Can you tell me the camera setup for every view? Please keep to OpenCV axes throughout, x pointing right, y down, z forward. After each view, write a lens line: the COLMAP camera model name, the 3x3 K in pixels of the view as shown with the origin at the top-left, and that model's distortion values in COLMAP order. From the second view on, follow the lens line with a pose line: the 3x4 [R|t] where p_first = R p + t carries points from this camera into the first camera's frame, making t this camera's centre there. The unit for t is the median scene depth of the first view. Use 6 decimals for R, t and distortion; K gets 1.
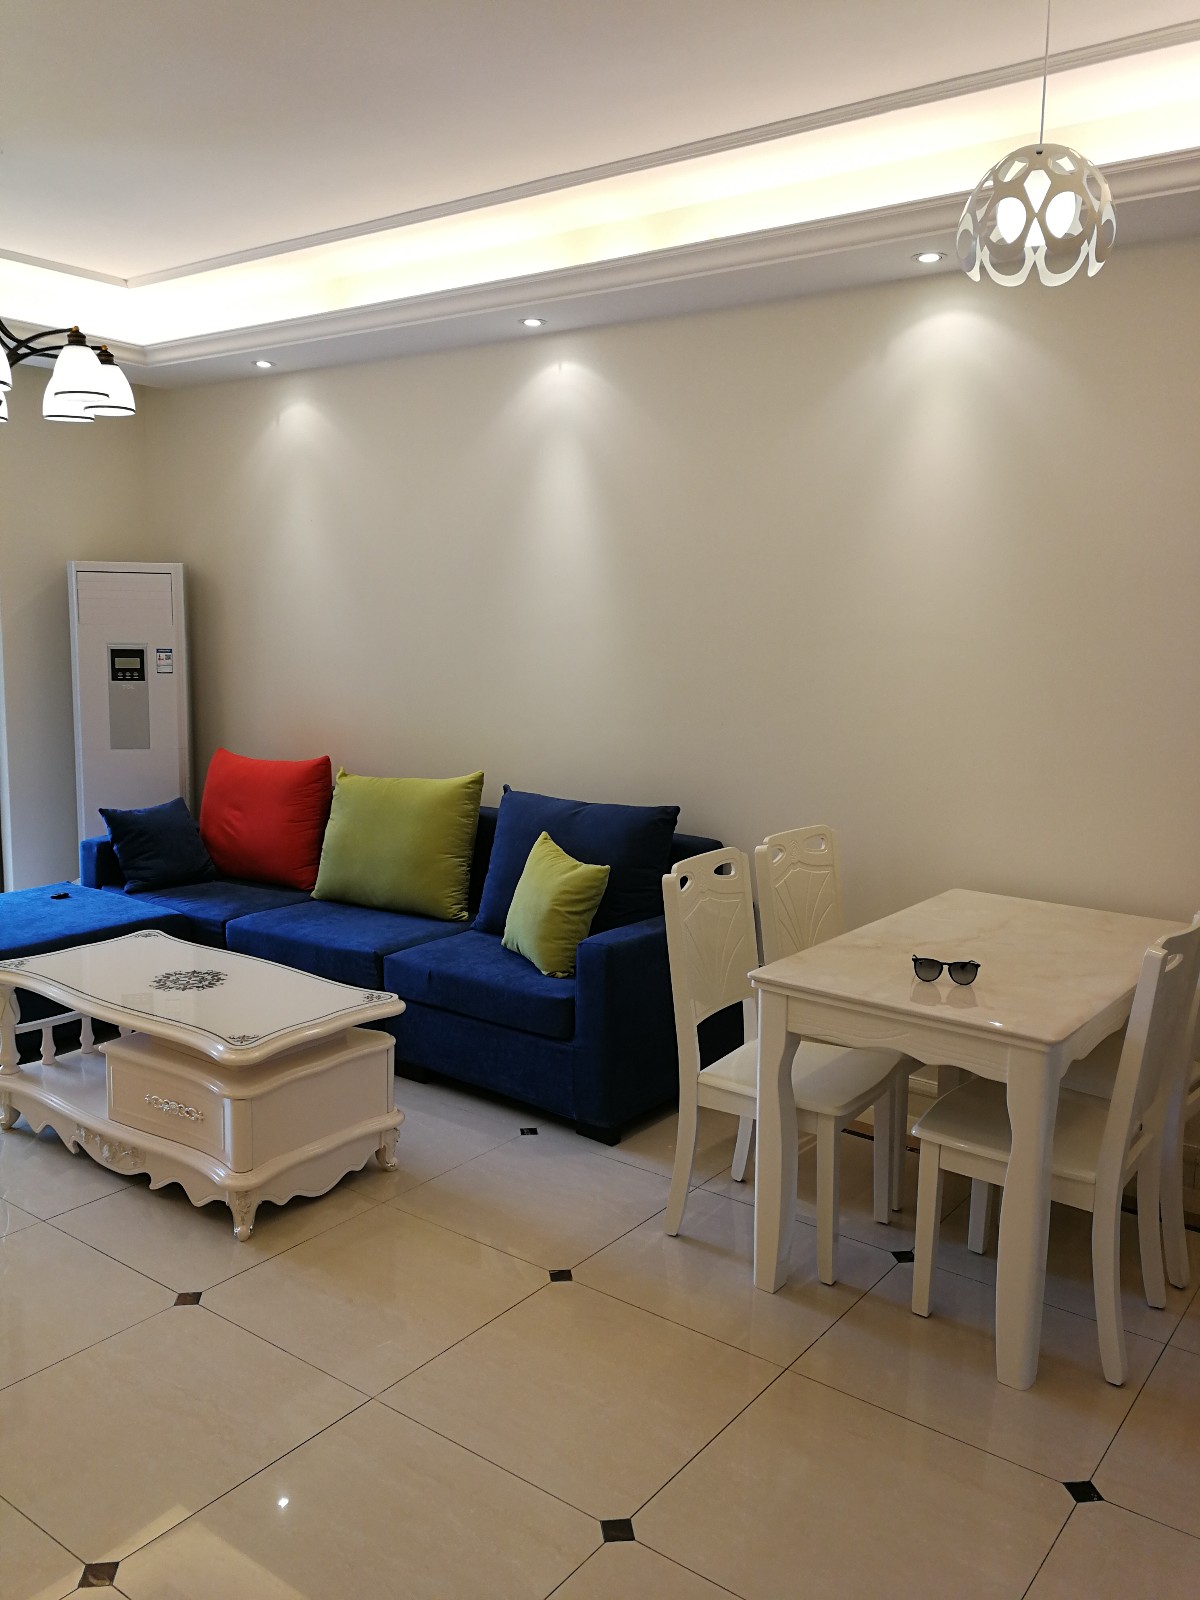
lens RADIAL K [[1267.1, 0, 601.6], [0, 1267.1, 789.4], [0, 0, 1]] dist [0.024635, -0.017765]
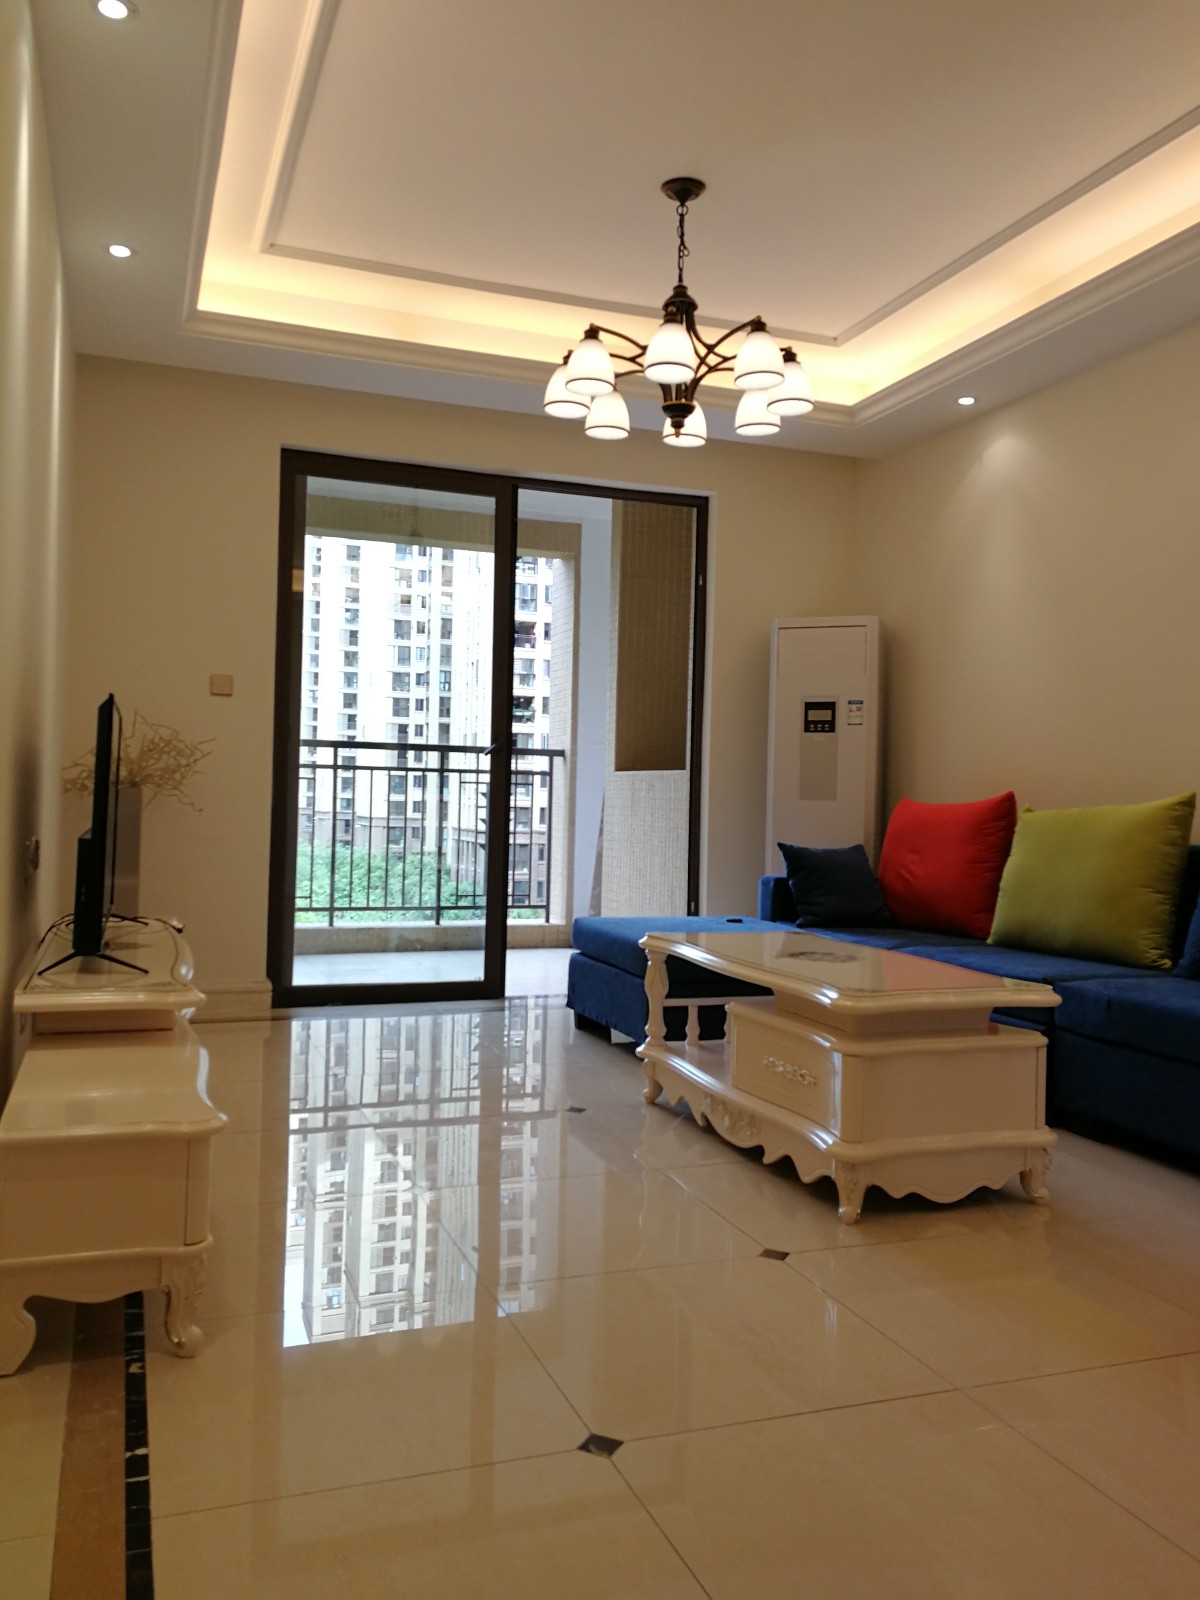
lens RADIAL K [[1267.1, 0, 590.4], [0, 1267.1, 806.4], [0, 0, 1]] dist [0.024635, -0.017765]
pose [[0.839414, 0.007430, -0.543442, 0.027729], [-0.074929, 0.991941, -0.102174, 0.111512], [0.538303, 0.126486, 0.833205, 0.089795]]
